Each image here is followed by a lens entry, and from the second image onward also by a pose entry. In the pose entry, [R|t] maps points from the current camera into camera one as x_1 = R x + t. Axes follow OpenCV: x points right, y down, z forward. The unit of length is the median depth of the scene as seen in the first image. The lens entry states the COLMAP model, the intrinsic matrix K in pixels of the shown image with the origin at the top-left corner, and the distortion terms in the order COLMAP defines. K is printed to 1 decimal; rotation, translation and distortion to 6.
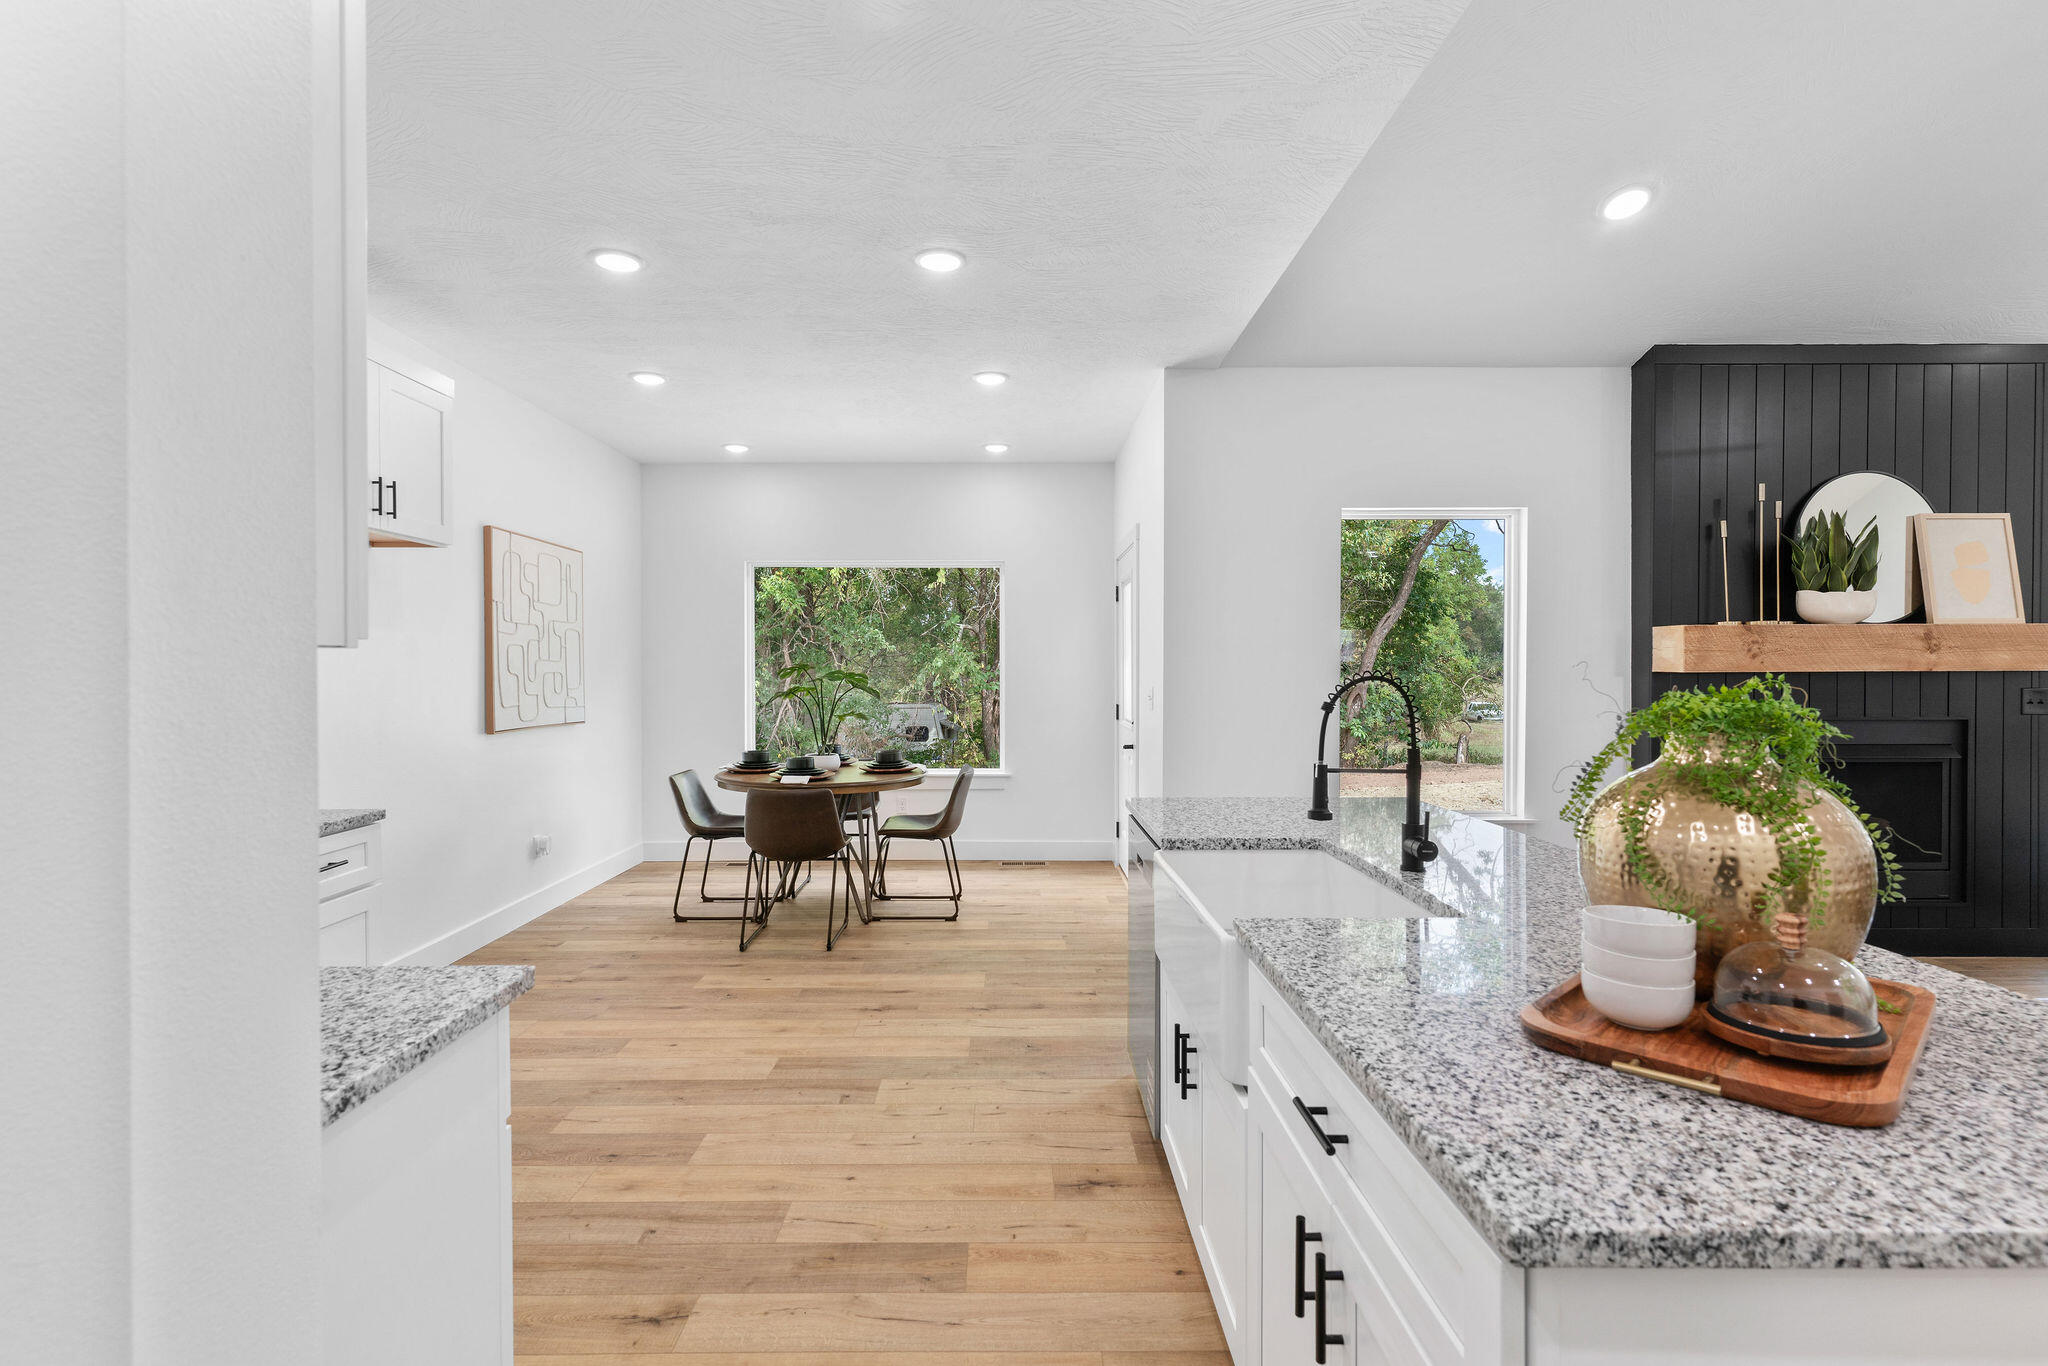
lens RADIAL K [[970.8, 0, 1012.0], [0, 970.8, 675.8], [0, 0, 1]] dist [0.003401, 0.000338]
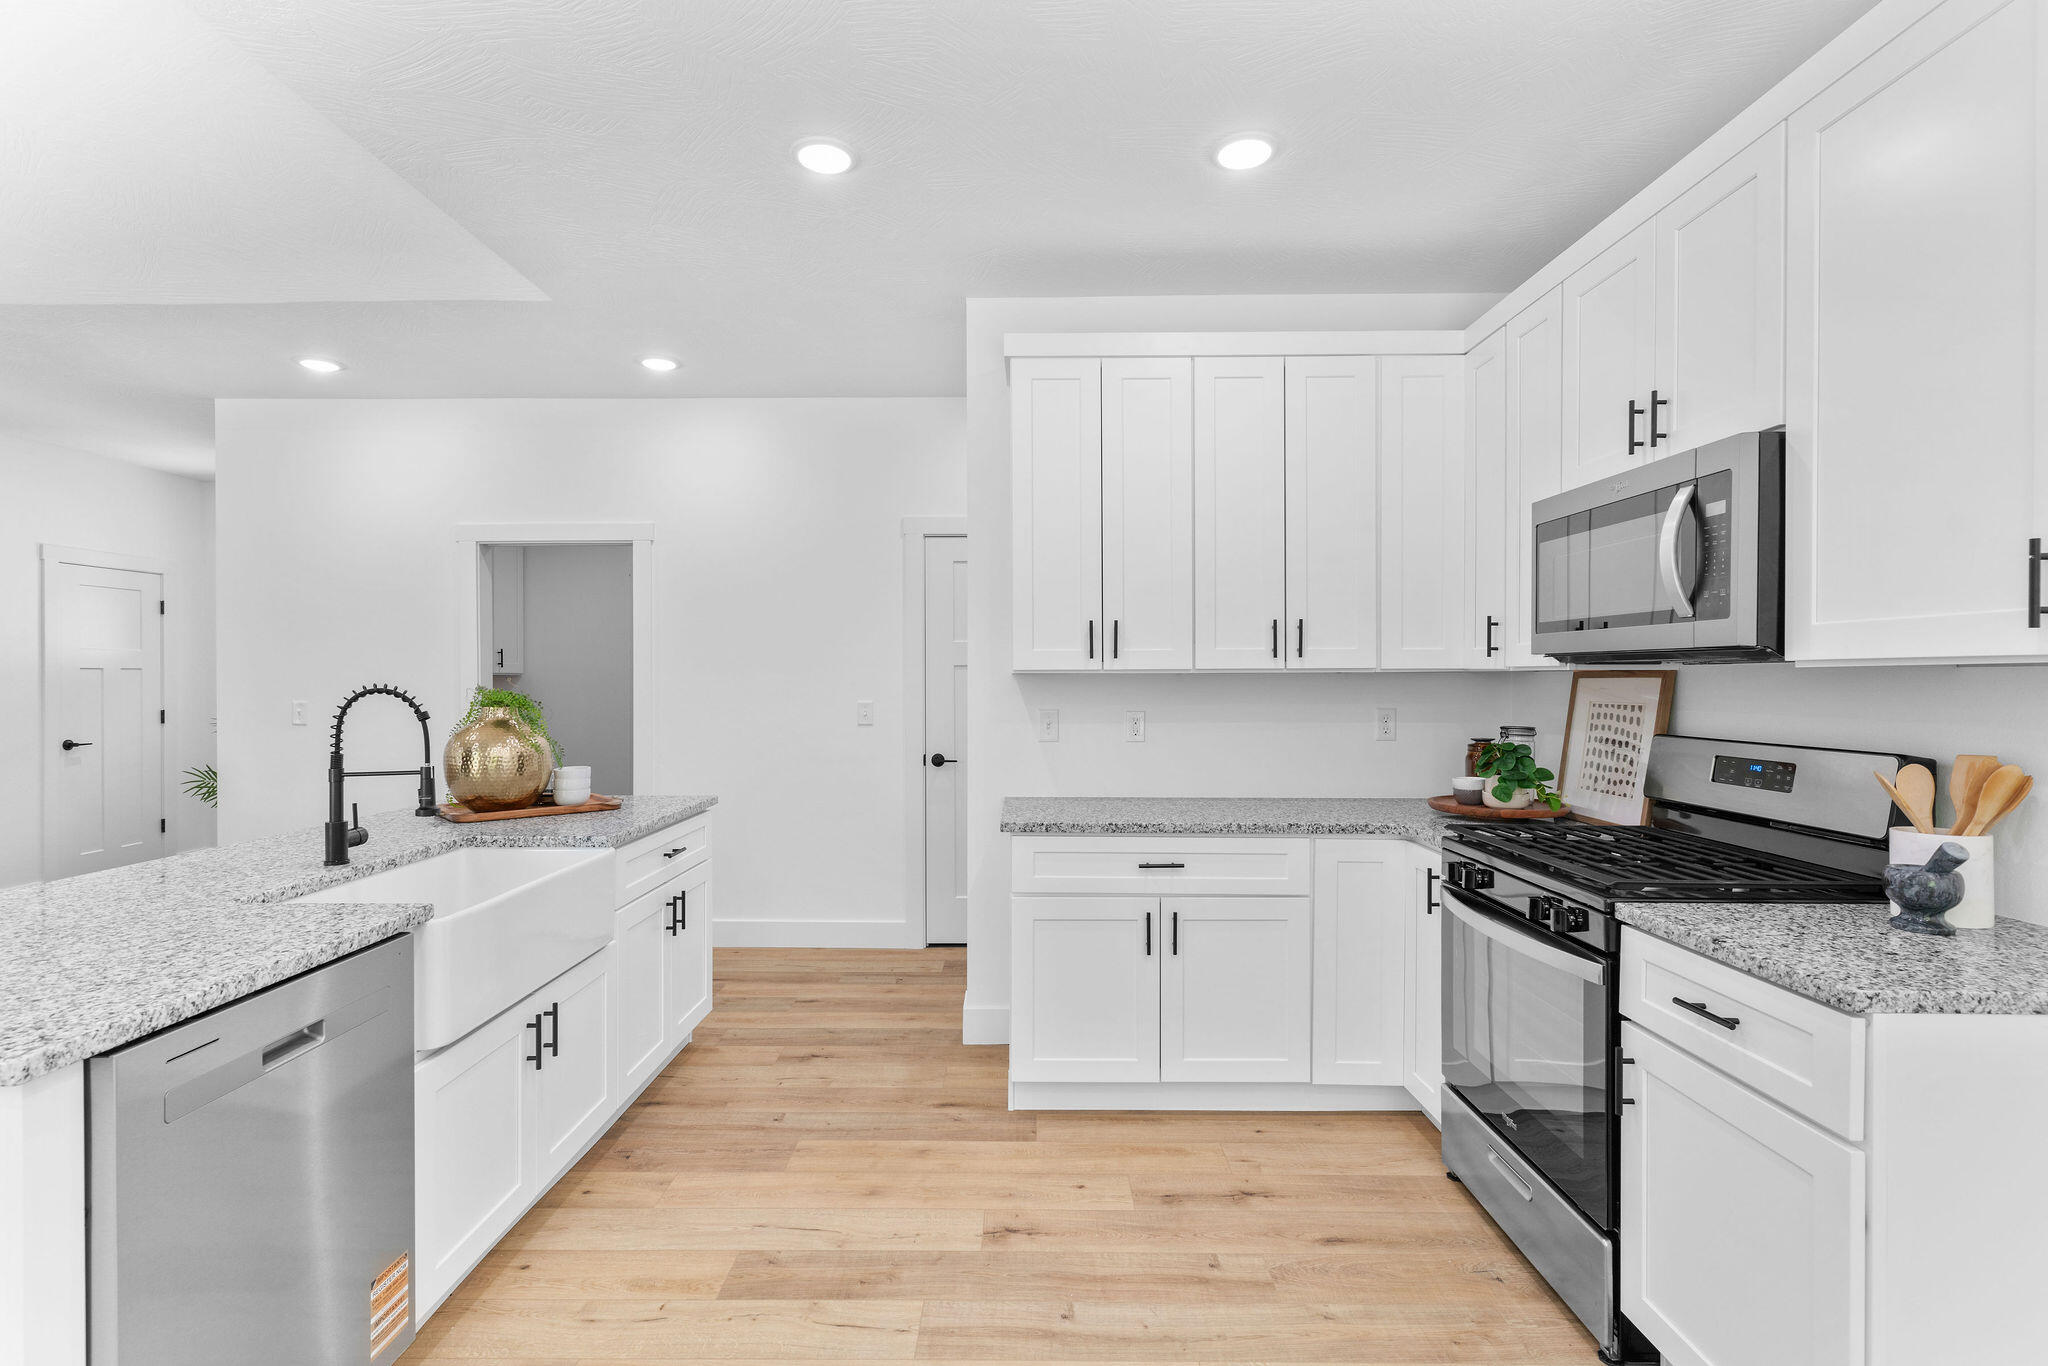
lens RADIAL K [[966.9, 0, 1018.2], [0, 966.9, 684.2], [0, 0, 1]] dist [0.000251, 0.000624]
pose [[-0.999892, 0.001886, 0.014567, -0.177362], [0.002069, 0.999919, 0.012590, -0.008038], [-0.014542, 0.012619, -0.999815, 0.973209]]
